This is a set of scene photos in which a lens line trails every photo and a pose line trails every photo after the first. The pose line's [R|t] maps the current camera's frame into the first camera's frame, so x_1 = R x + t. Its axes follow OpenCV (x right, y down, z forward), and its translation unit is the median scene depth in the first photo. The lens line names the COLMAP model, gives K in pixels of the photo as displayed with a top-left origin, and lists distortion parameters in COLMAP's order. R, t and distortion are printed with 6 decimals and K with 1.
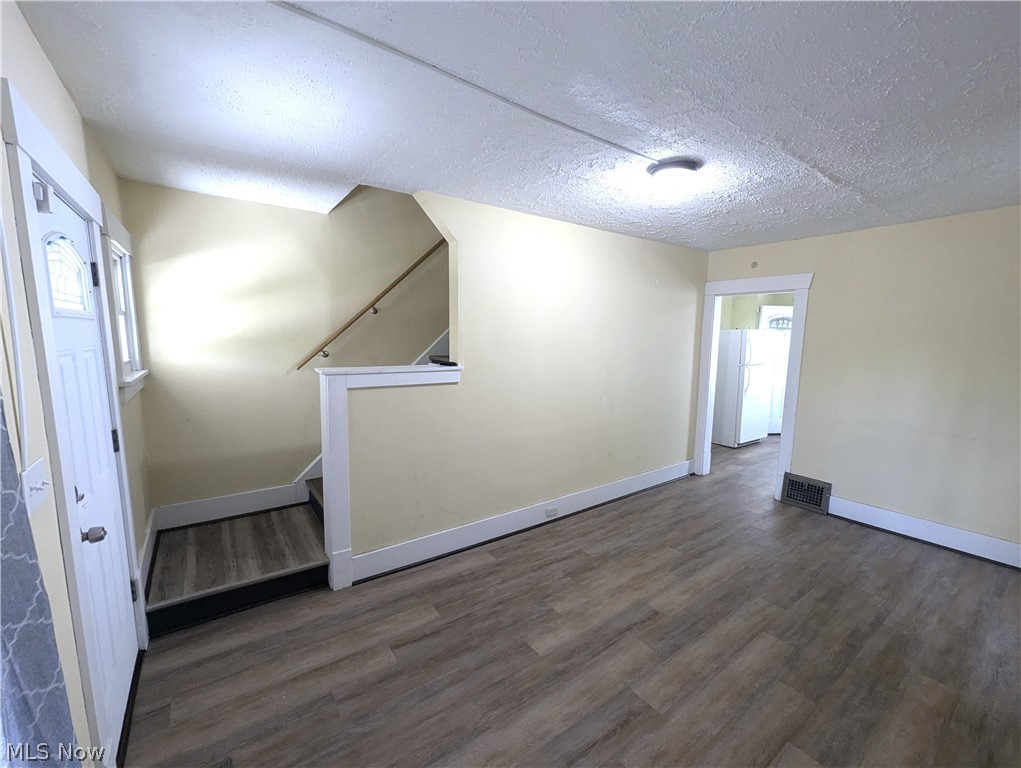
lens RADIAL K [[422.6, 0, 510.7], [0, 422.6, 387.2], [0, 0, 1]] dist [-0.002091, -0.000783]
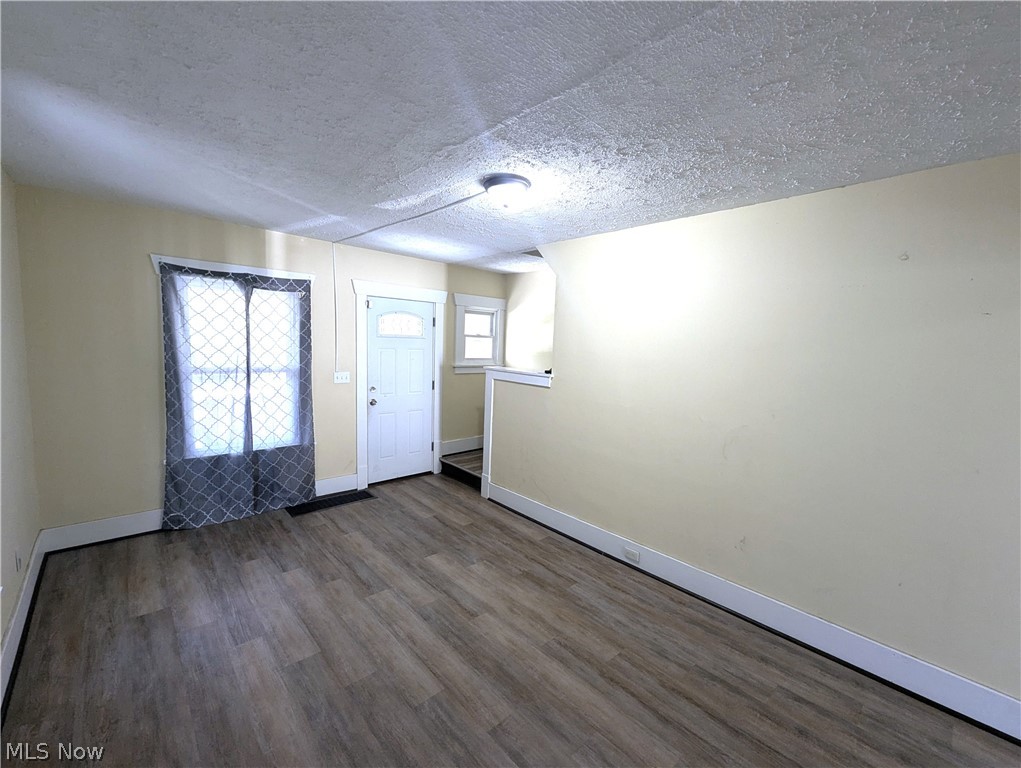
lens RADIAL K [[422.6, 0, 510.7], [0, 422.6, 387.2], [0, 0, 1]] dist [-0.002091, -0.000783]
pose [[0.126212, 0.096058, -0.987342, 1.270087], [-0.162453, 0.983865, 0.074953, -0.100633], [0.978611, 0.150937, 0.139781, 0.829649]]
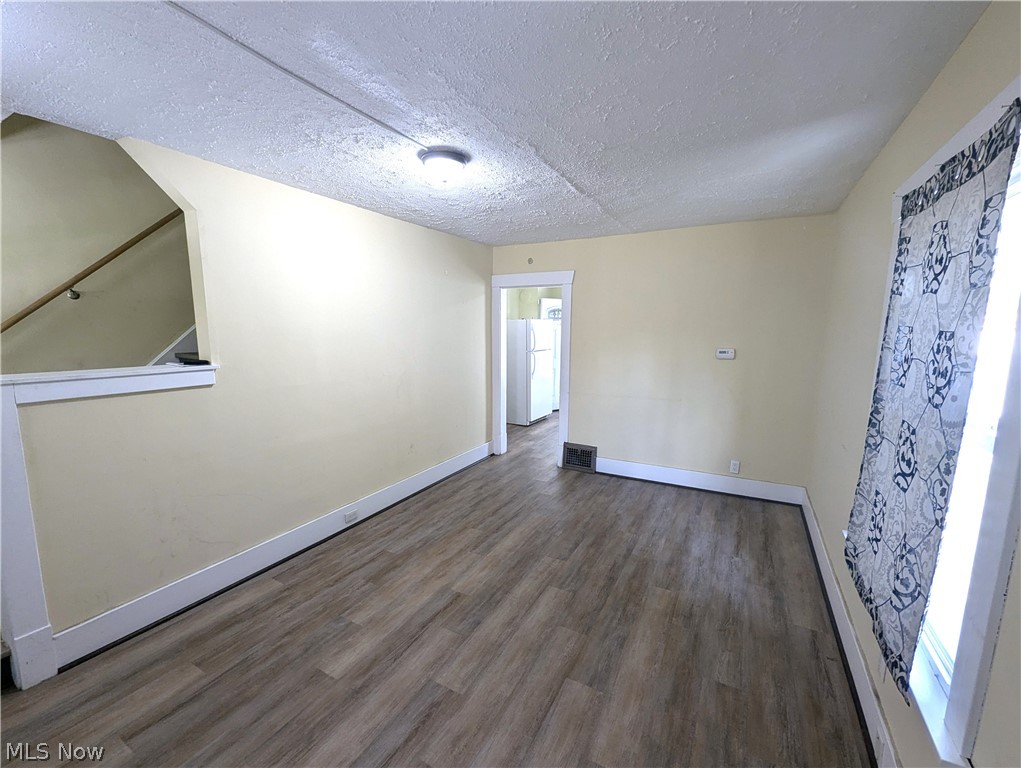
lens RADIAL K [[422.6, 0, 510.7], [0, 422.6, 387.2], [0, 0, 1]] dist [-0.002091, -0.000783]
pose [[0.903122, -0.070650, 0.423531, 0.057864], [0.061667, 0.997487, 0.034895, 0.000780], [-0.424932, -0.005397, 0.905209, 0.017108]]
